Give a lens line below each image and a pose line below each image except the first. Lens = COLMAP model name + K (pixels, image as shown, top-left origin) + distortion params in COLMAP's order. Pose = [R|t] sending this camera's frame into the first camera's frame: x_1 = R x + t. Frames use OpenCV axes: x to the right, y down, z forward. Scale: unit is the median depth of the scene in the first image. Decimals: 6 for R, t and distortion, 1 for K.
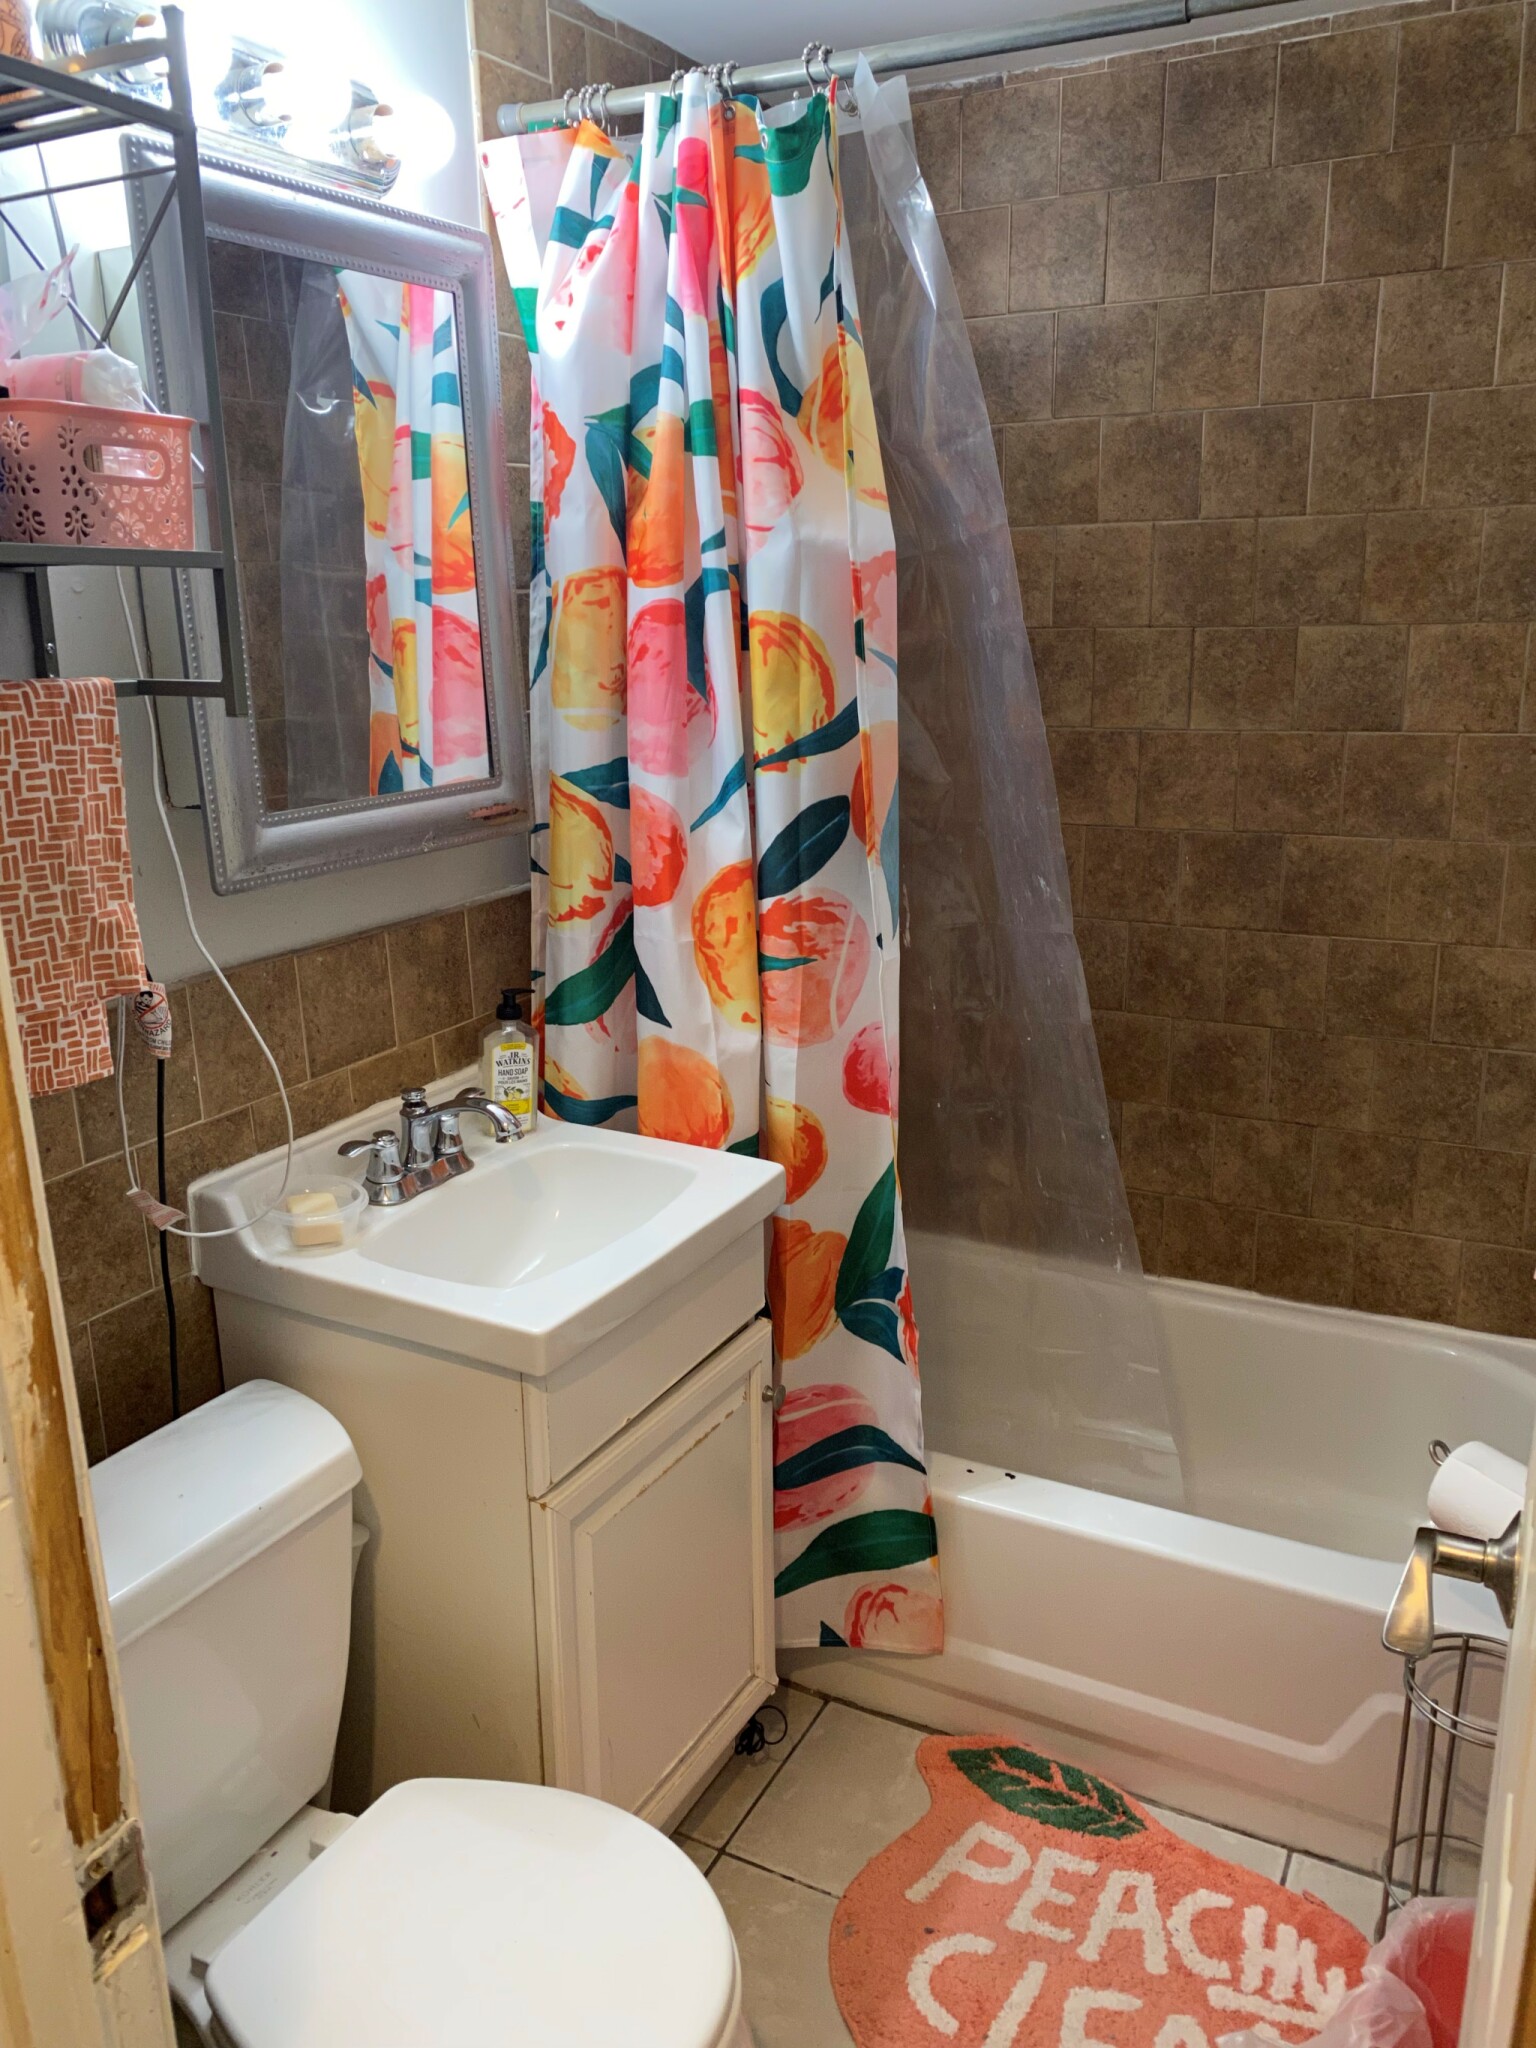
lens RADIAL K [[1552.5, 0, 852.7], [0, 1552.5, 1029.4], [0, 0, 1]] dist [0.055848, -0.050349]
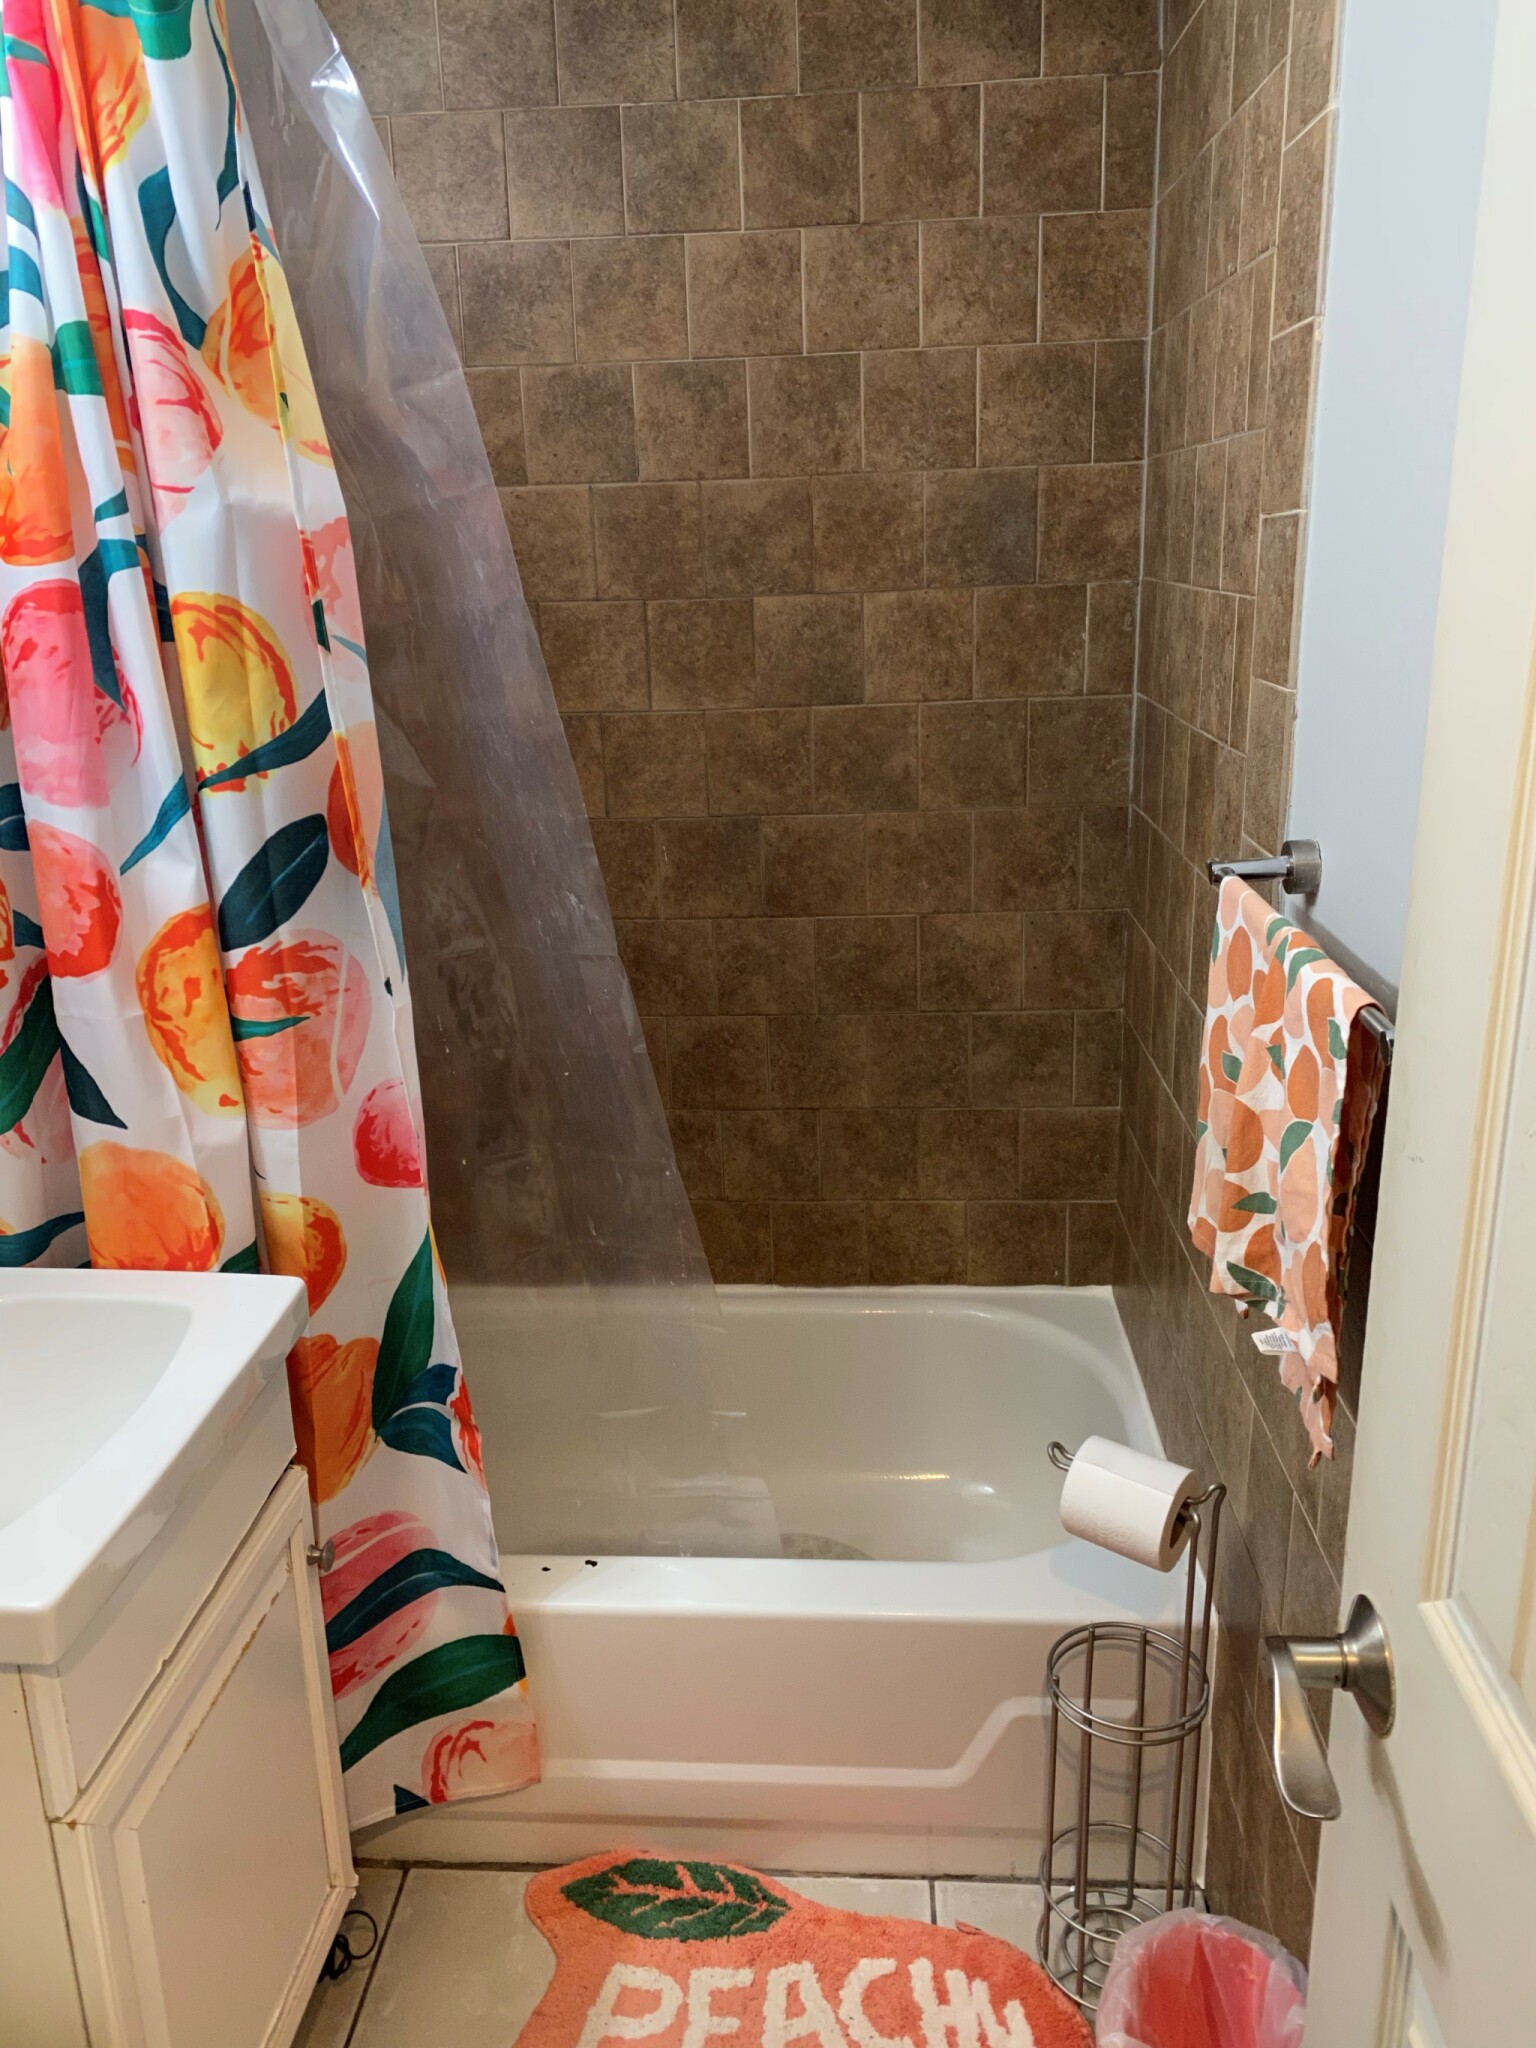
lens RADIAL K [[1552.5, 0, 806.1], [0, 1552.5, 1024.2], [0, 0, 1]] dist [0.055848, -0.050349]
pose [[0.927383, -0.121901, 0.353695, -0.065426], [0.116085, 0.992524, 0.037701, -0.038750], [-0.355646, 0.006095, 0.934601, 0.126293]]
